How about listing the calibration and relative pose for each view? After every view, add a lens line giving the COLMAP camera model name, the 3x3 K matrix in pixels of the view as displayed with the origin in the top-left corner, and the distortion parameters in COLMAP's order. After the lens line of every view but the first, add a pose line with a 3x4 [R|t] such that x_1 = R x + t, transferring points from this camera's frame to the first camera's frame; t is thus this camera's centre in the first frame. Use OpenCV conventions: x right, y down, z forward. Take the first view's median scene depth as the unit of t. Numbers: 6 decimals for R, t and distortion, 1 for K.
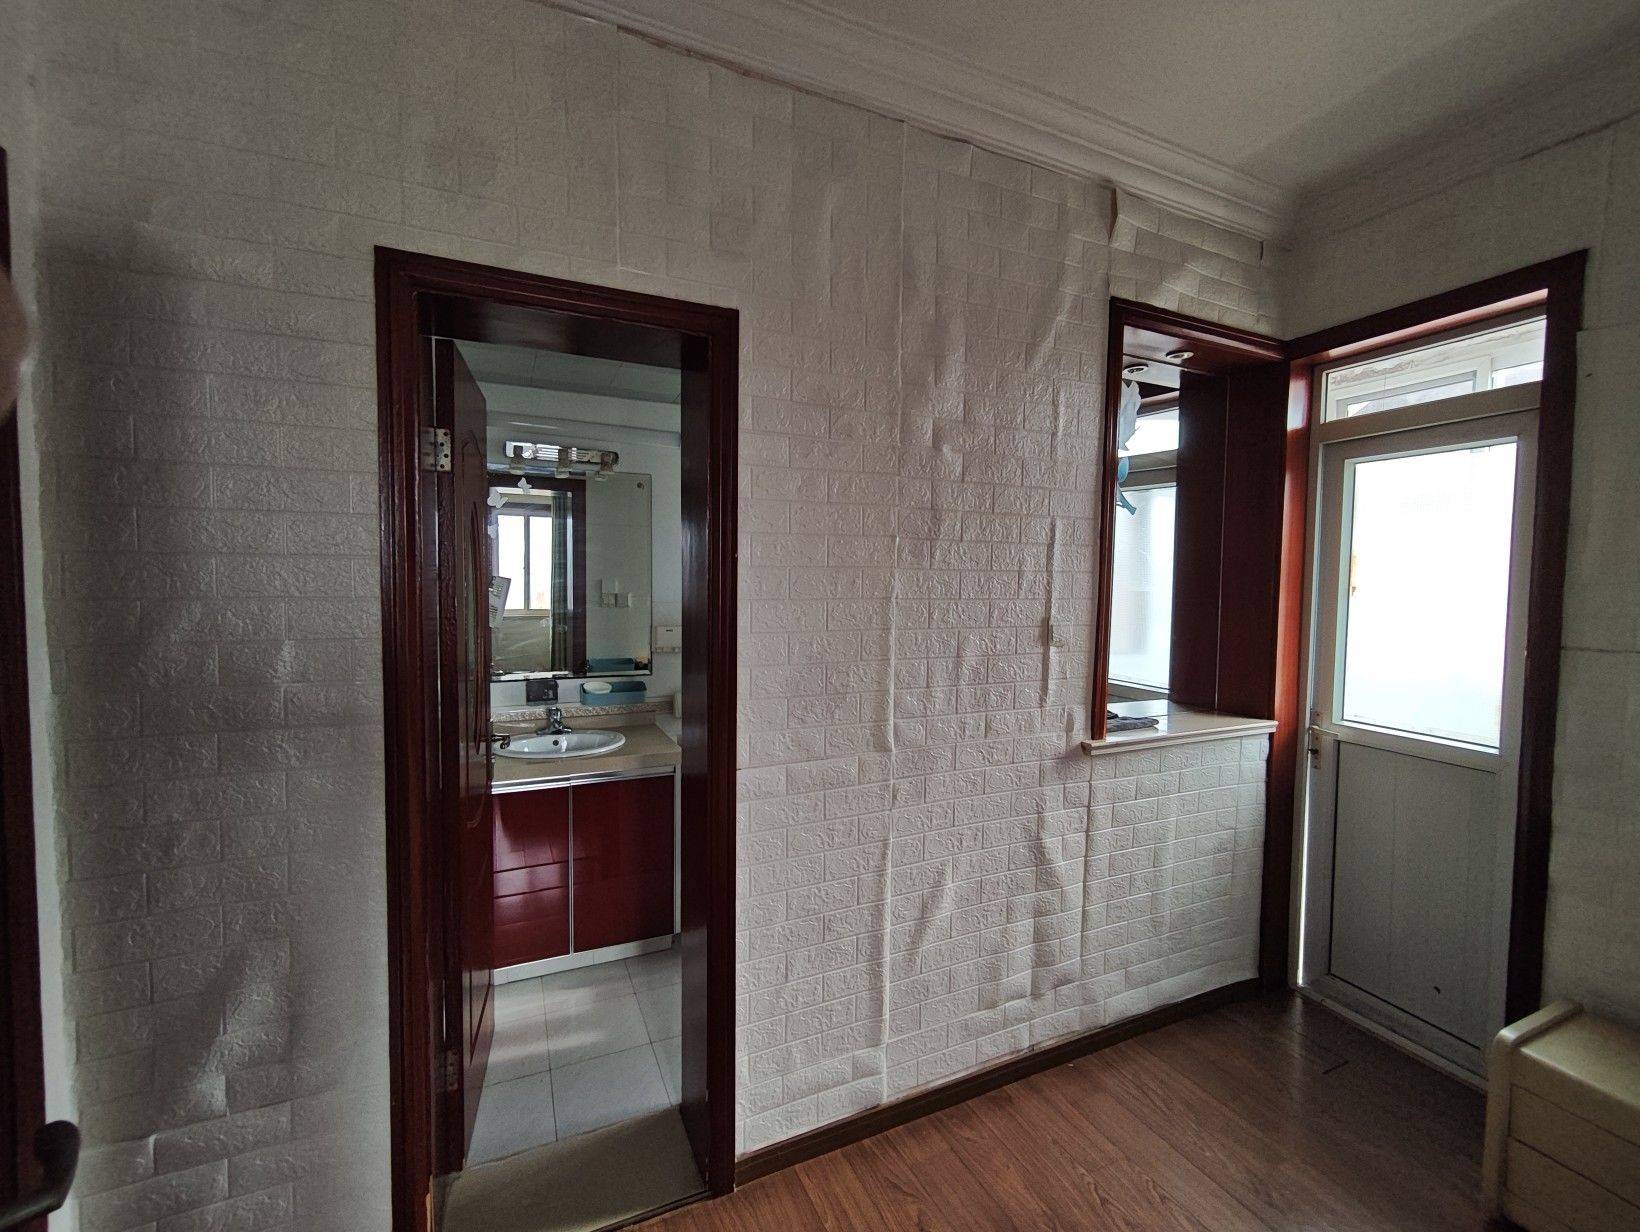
lens RADIAL K [[698.0, 0, 820.0], [0, 698.0, 616.0], [0, 0, 1]] dist [-0.001712, -0.000374]
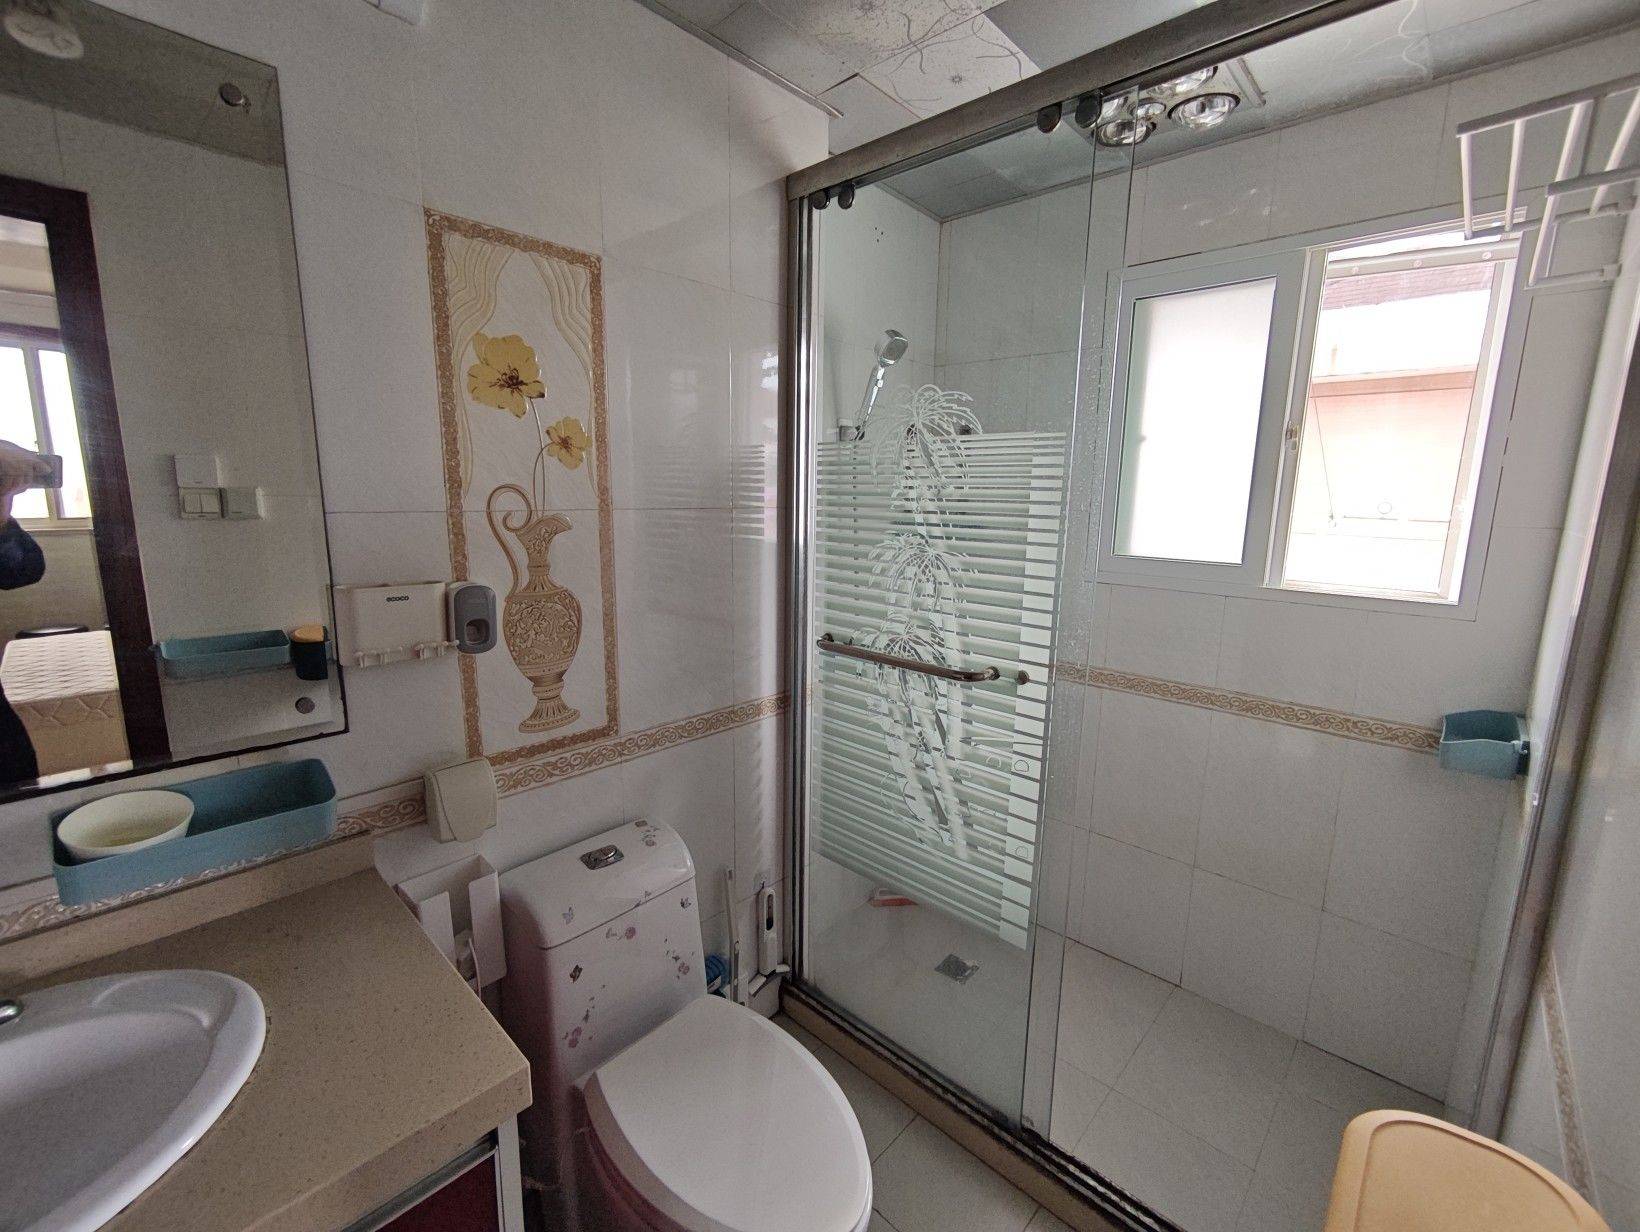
lens RADIAL K [[698.0, 0, 820.0], [0, 698.0, 616.0], [0, 0, 1]] dist [-0.001712, -0.000374]
pose [[0.926875, -0.056824, 0.371043, -0.135990], [0.002269, 0.989305, 0.145841, -0.019819], [-0.375363, -0.134335, 0.917092, 0.553195]]
